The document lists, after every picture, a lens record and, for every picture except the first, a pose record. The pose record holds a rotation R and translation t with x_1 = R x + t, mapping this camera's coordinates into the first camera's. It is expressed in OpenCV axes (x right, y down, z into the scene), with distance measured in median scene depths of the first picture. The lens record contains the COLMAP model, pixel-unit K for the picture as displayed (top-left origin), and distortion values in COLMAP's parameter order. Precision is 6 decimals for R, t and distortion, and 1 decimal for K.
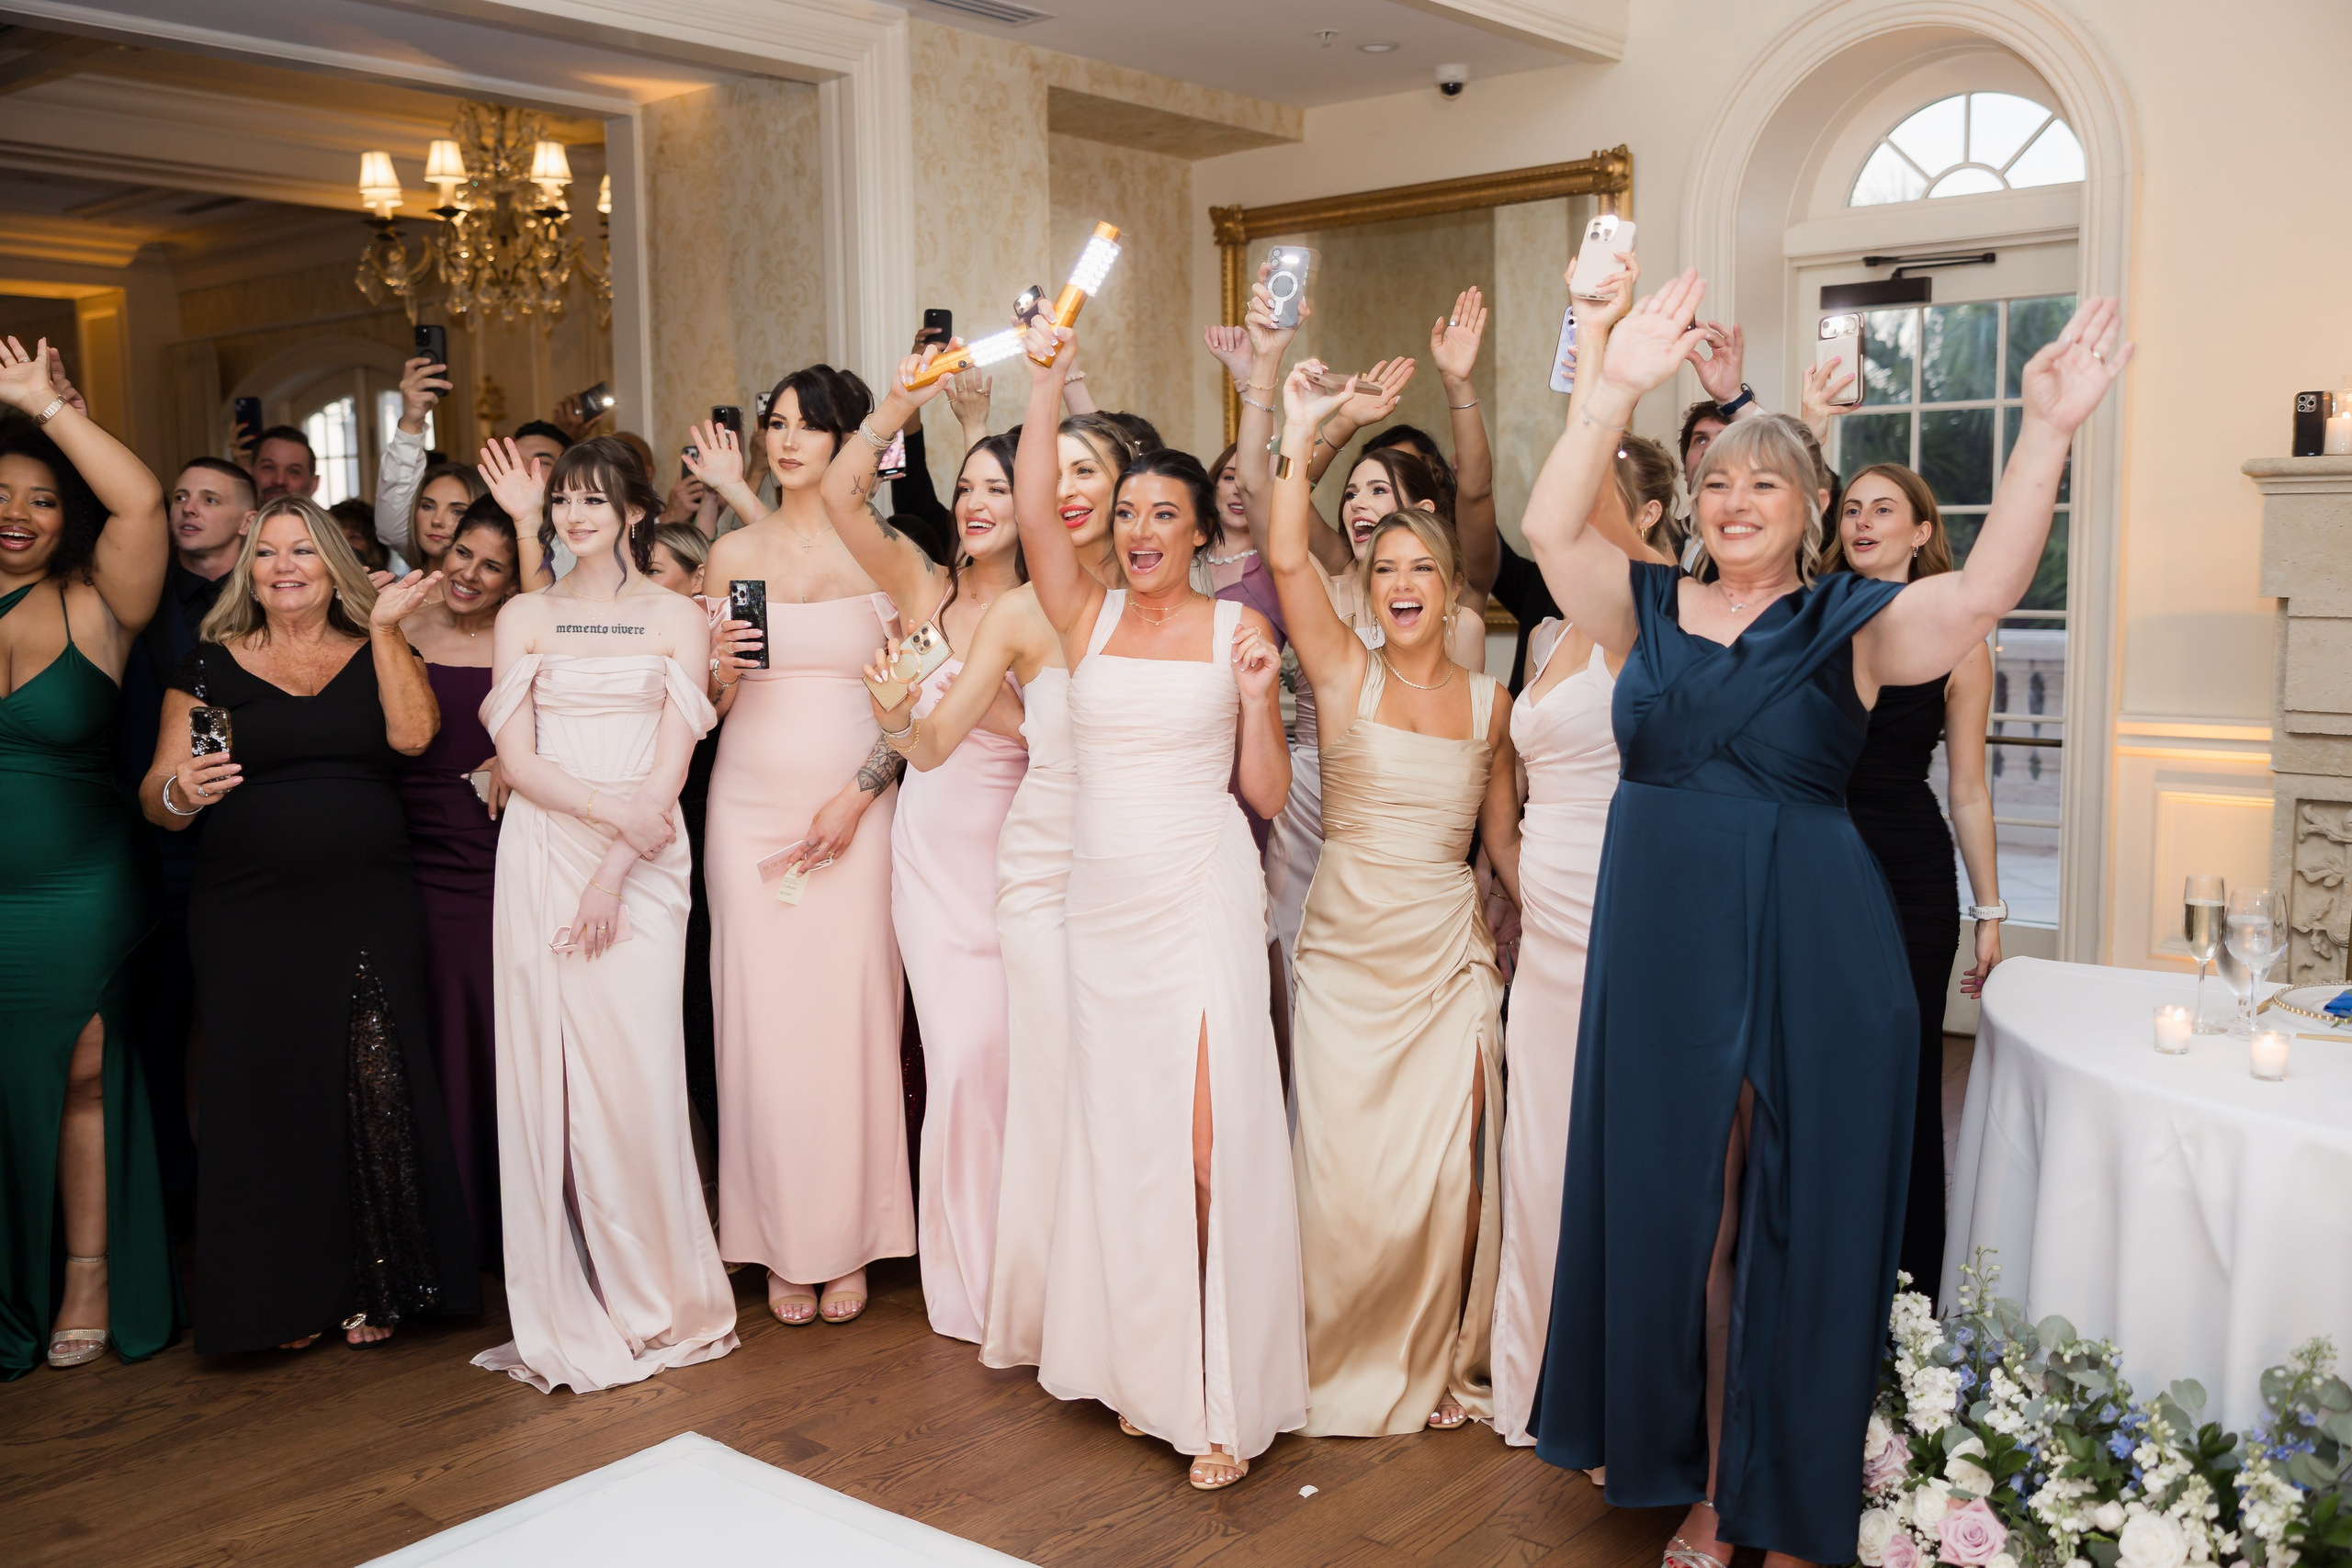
lens RADIAL K [[2168.6, 0, 1165.8], [0, 2168.6, 779.0], [0, 0, 1]] dist [0.010914, 0.003495]
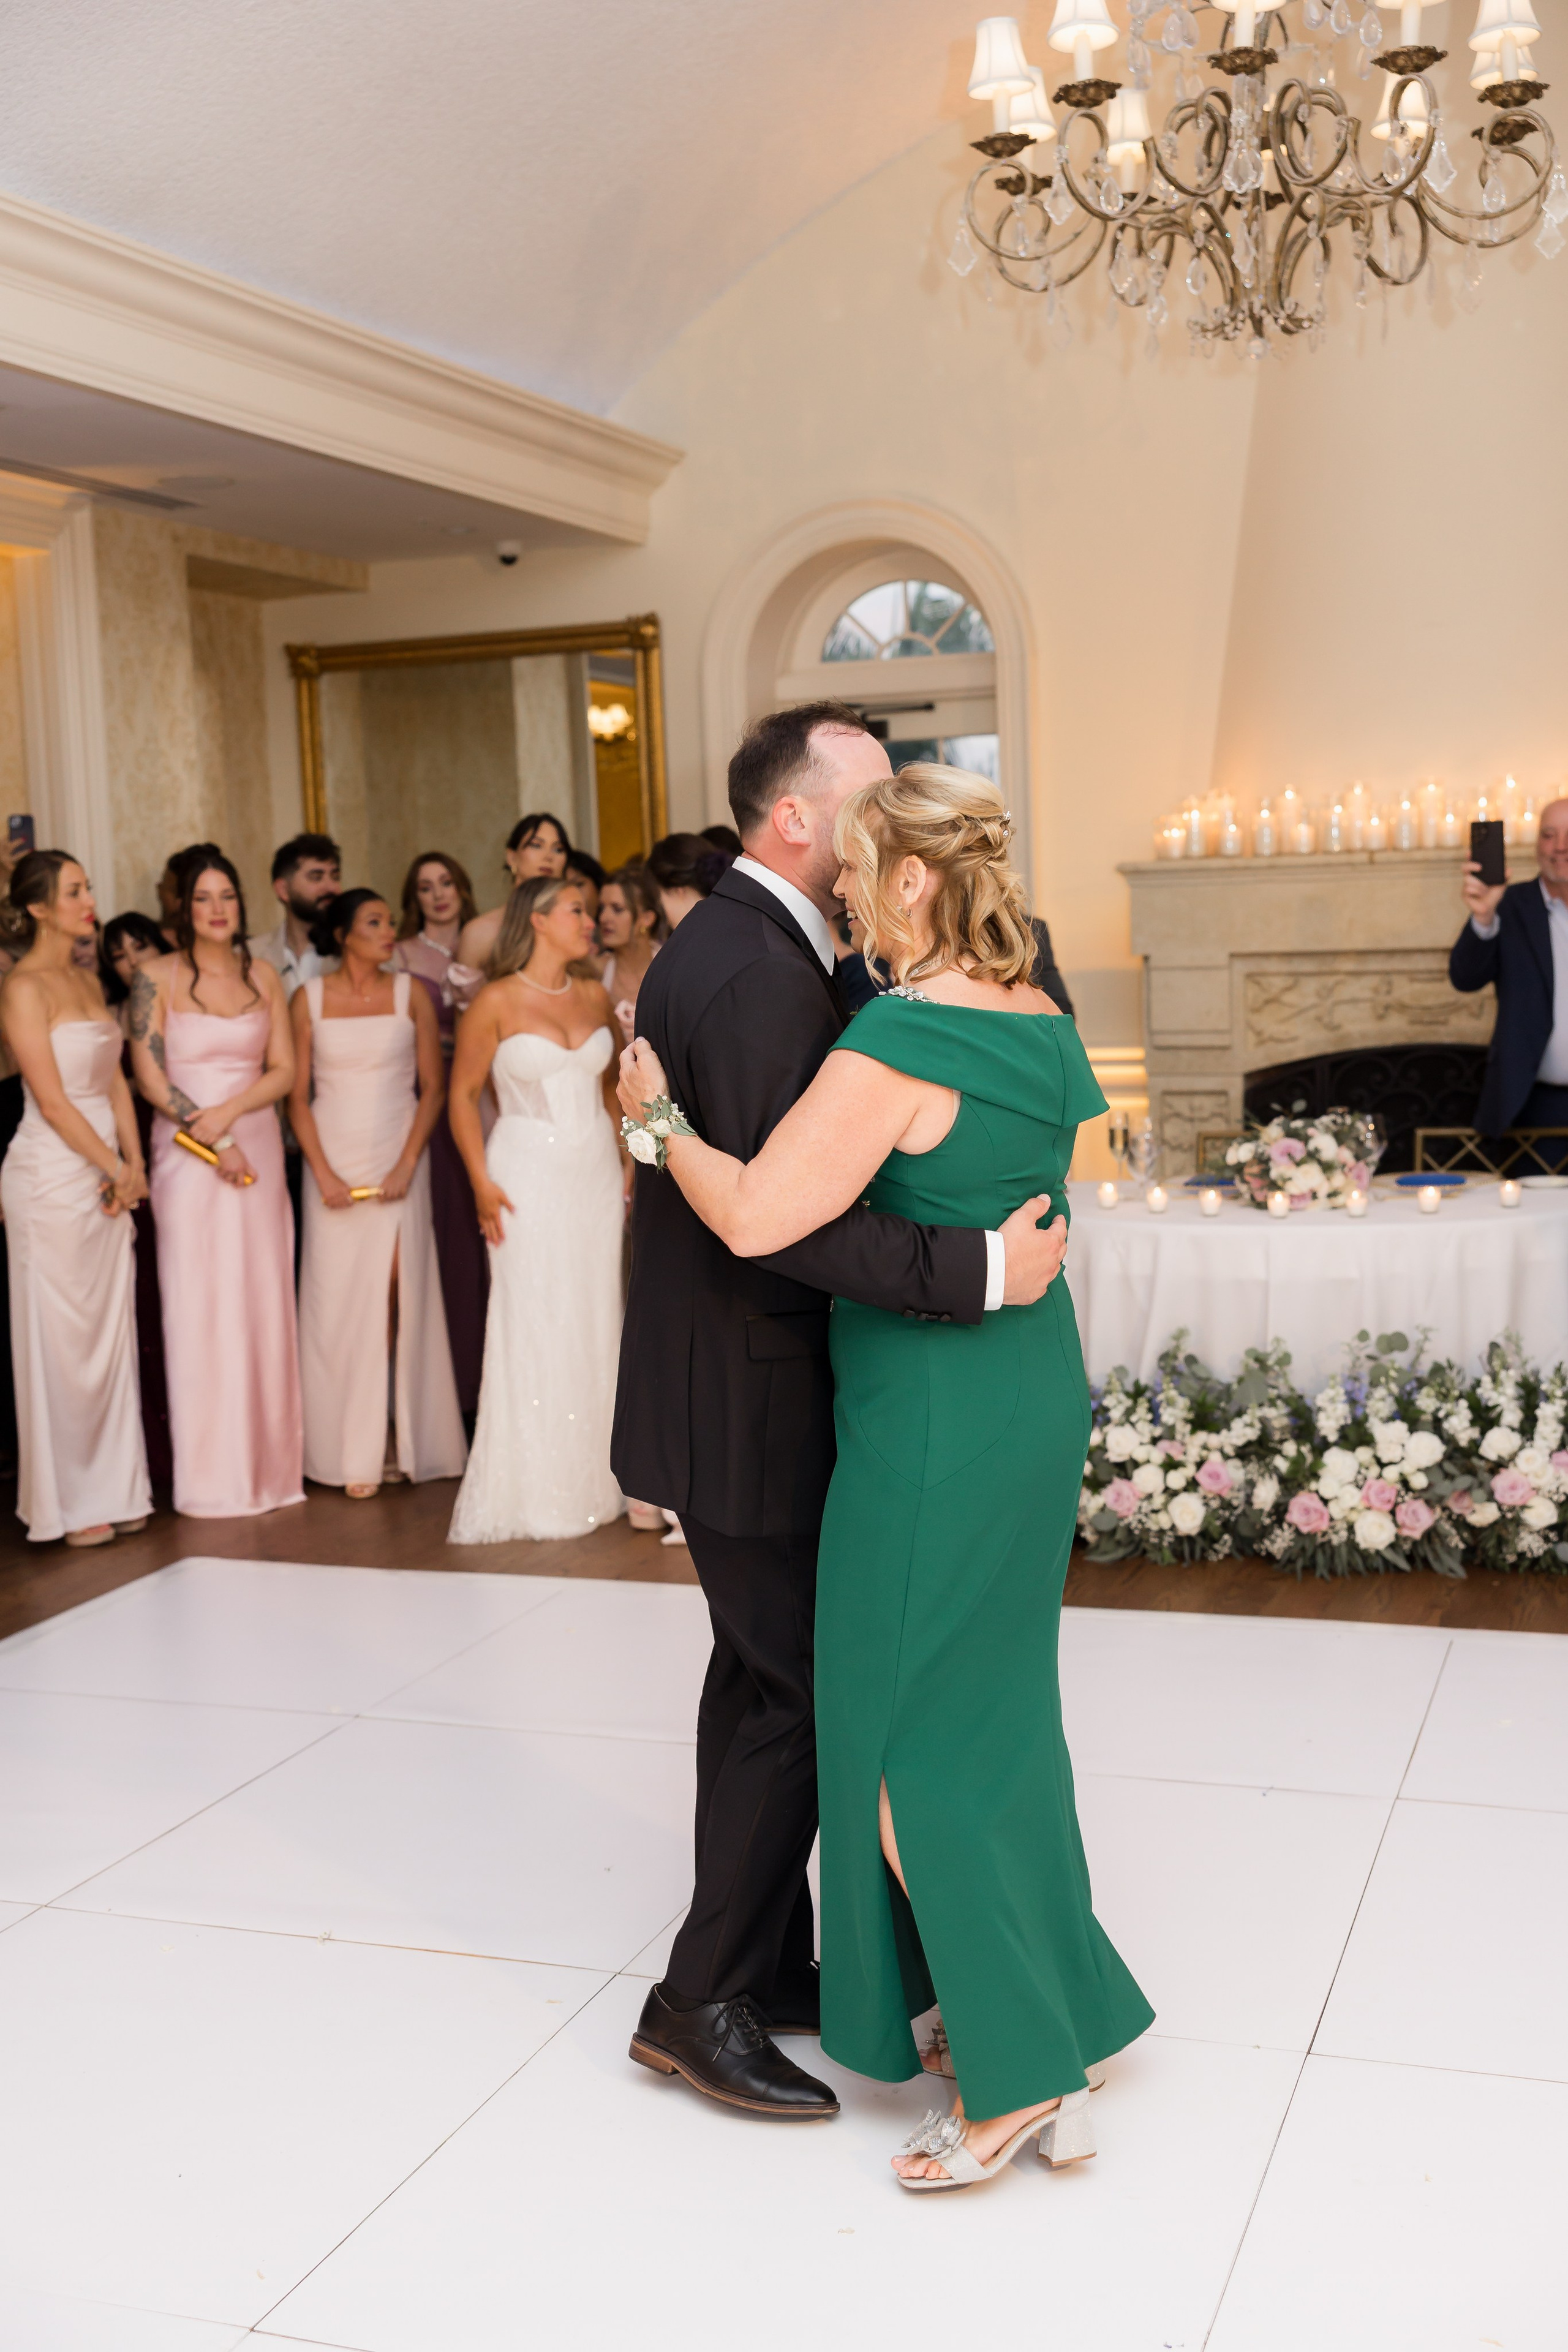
lens RADIAL K [[2525.0, 0, 784.7], [0, 2525.0, 1176.7], [0, 0, 1]] dist [0.010956, -0.009044]
pose [[0.943722, -0.053808, 0.326332, -0.208361], [0.057708, 0.998331, -0.002273, 0.040891], [-0.325665, 0.020977, 0.945252, -0.392620]]
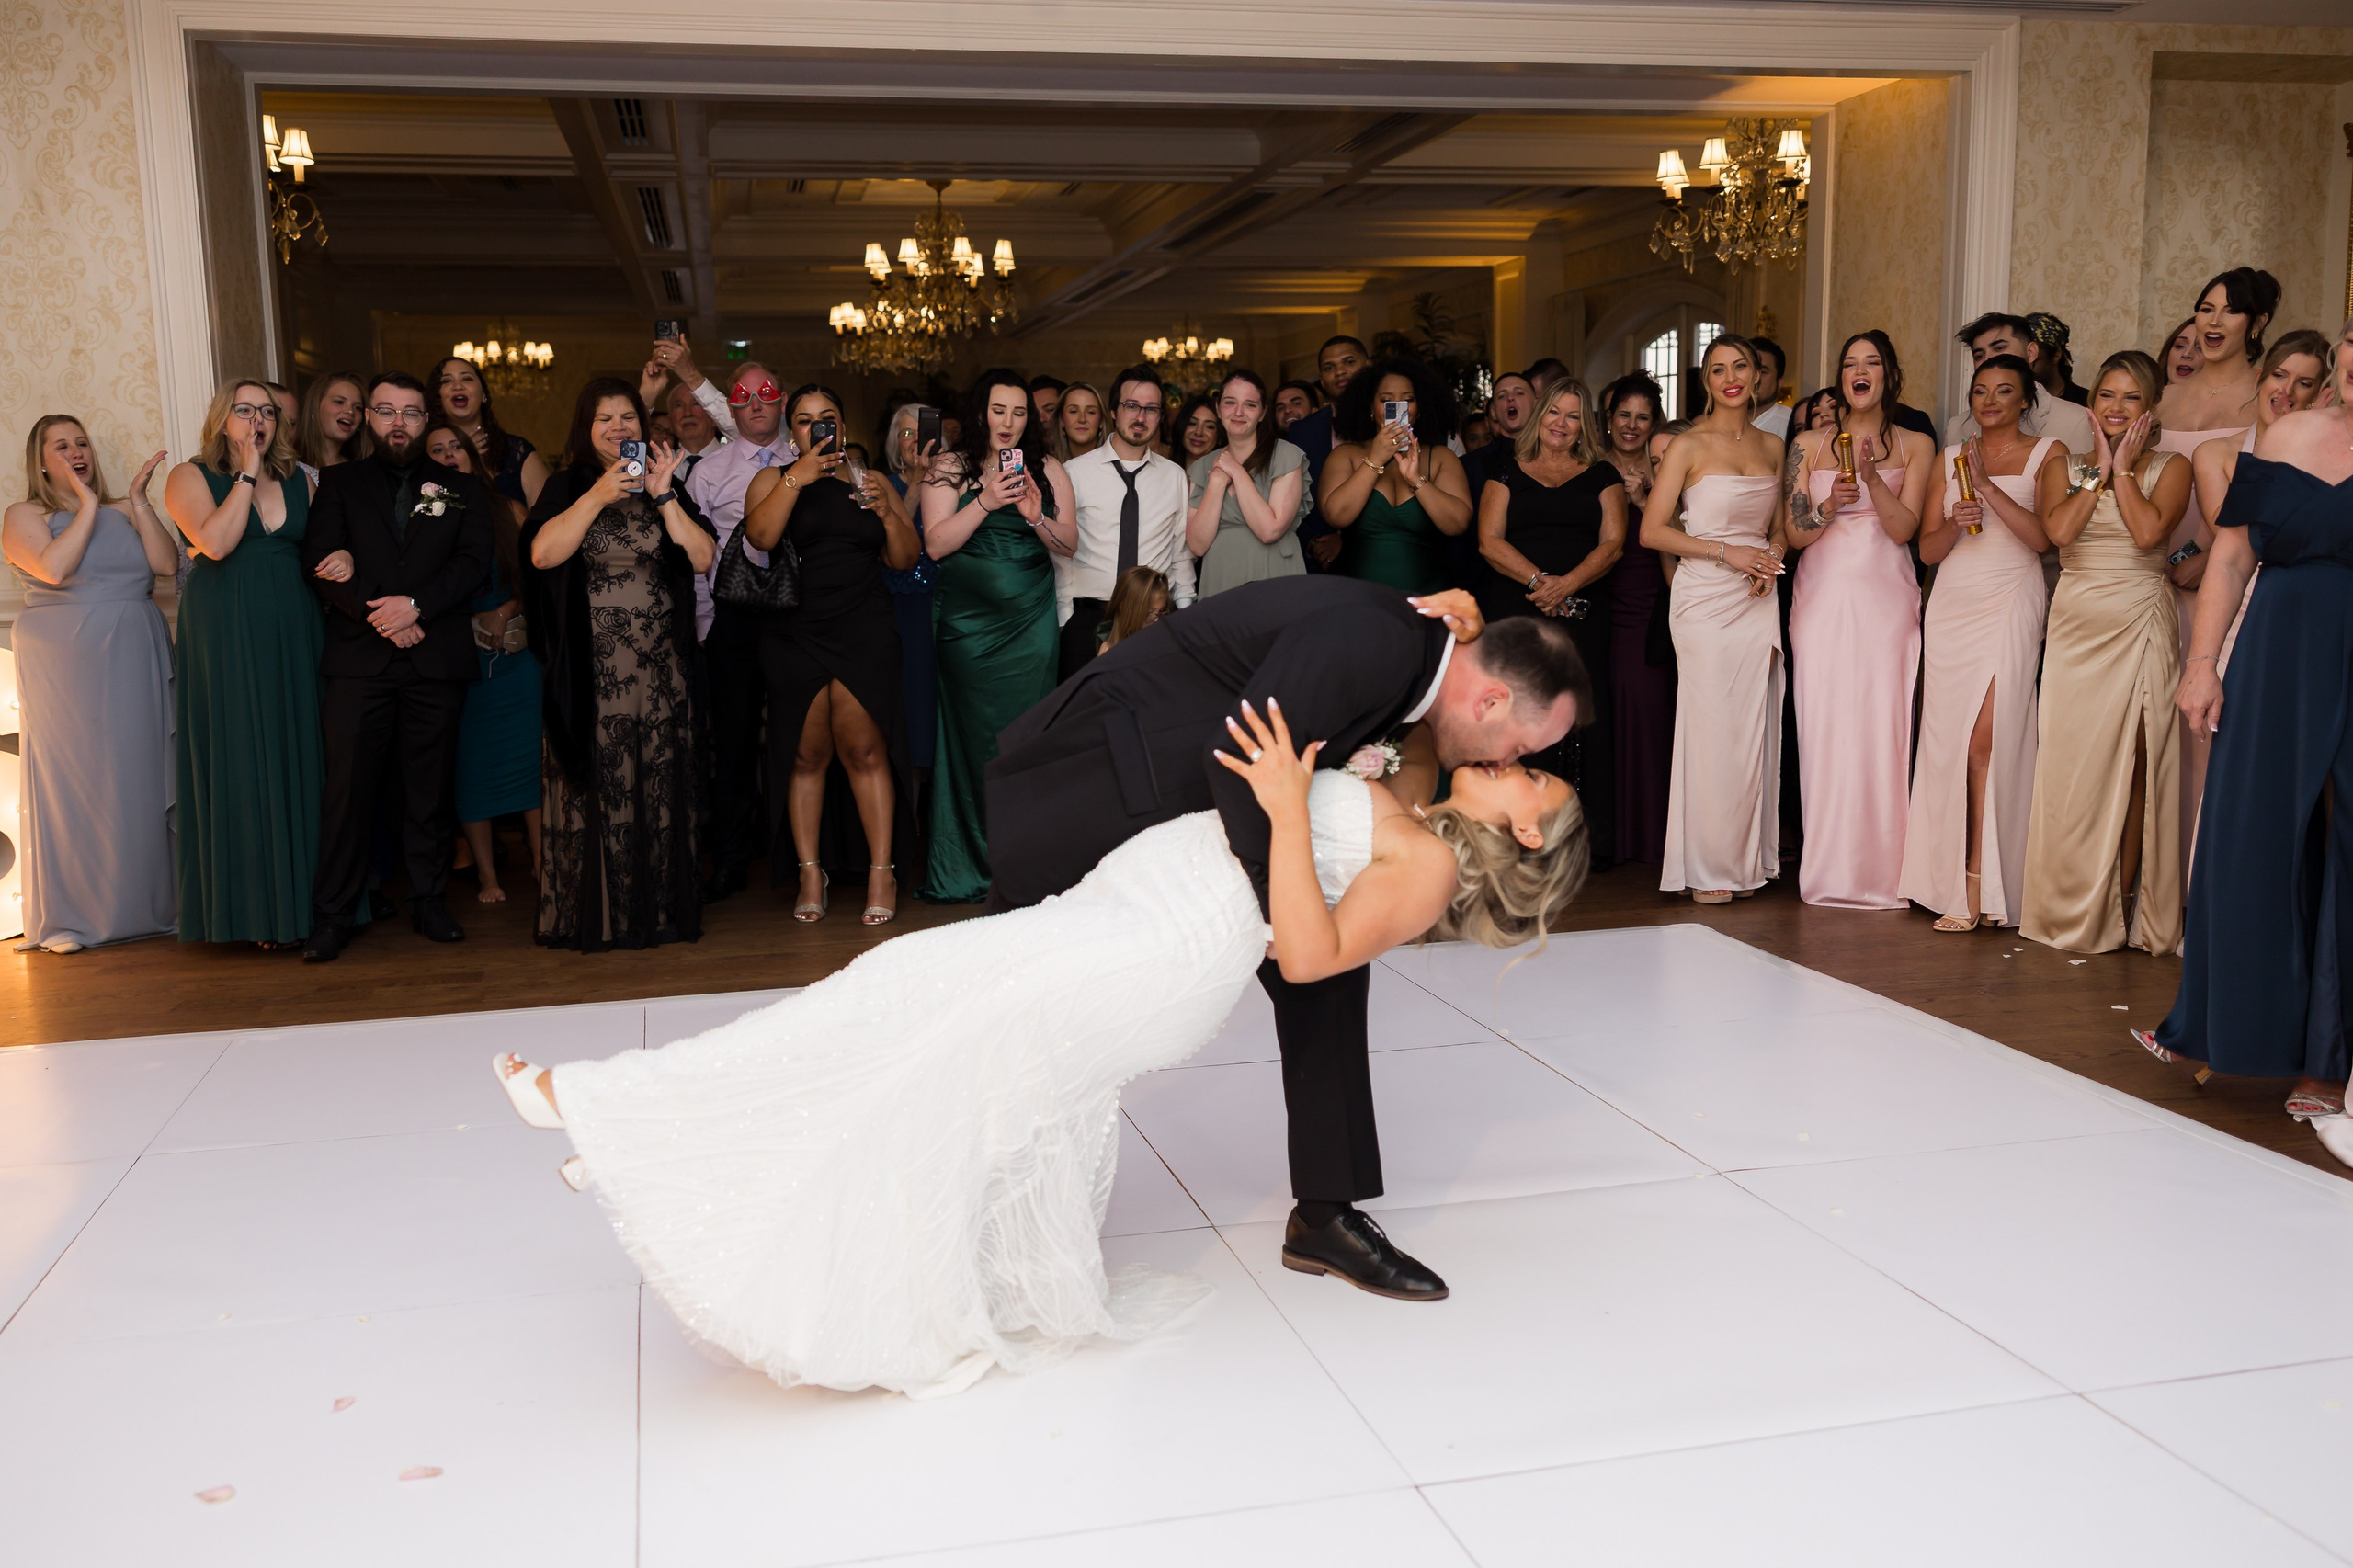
lens RADIAL K [[1986.9, 0, 1117.0], [0, 1986.9, 831.2], [0, 0, 1]] dist [-0.003647, 0.002595]
pose [[0.791746, 0.099534, -0.602686, 0.206062], [-0.053582, 0.994149, 0.093794, 0.057640], [0.608495, -0.041968, 0.792447, -0.305340]]
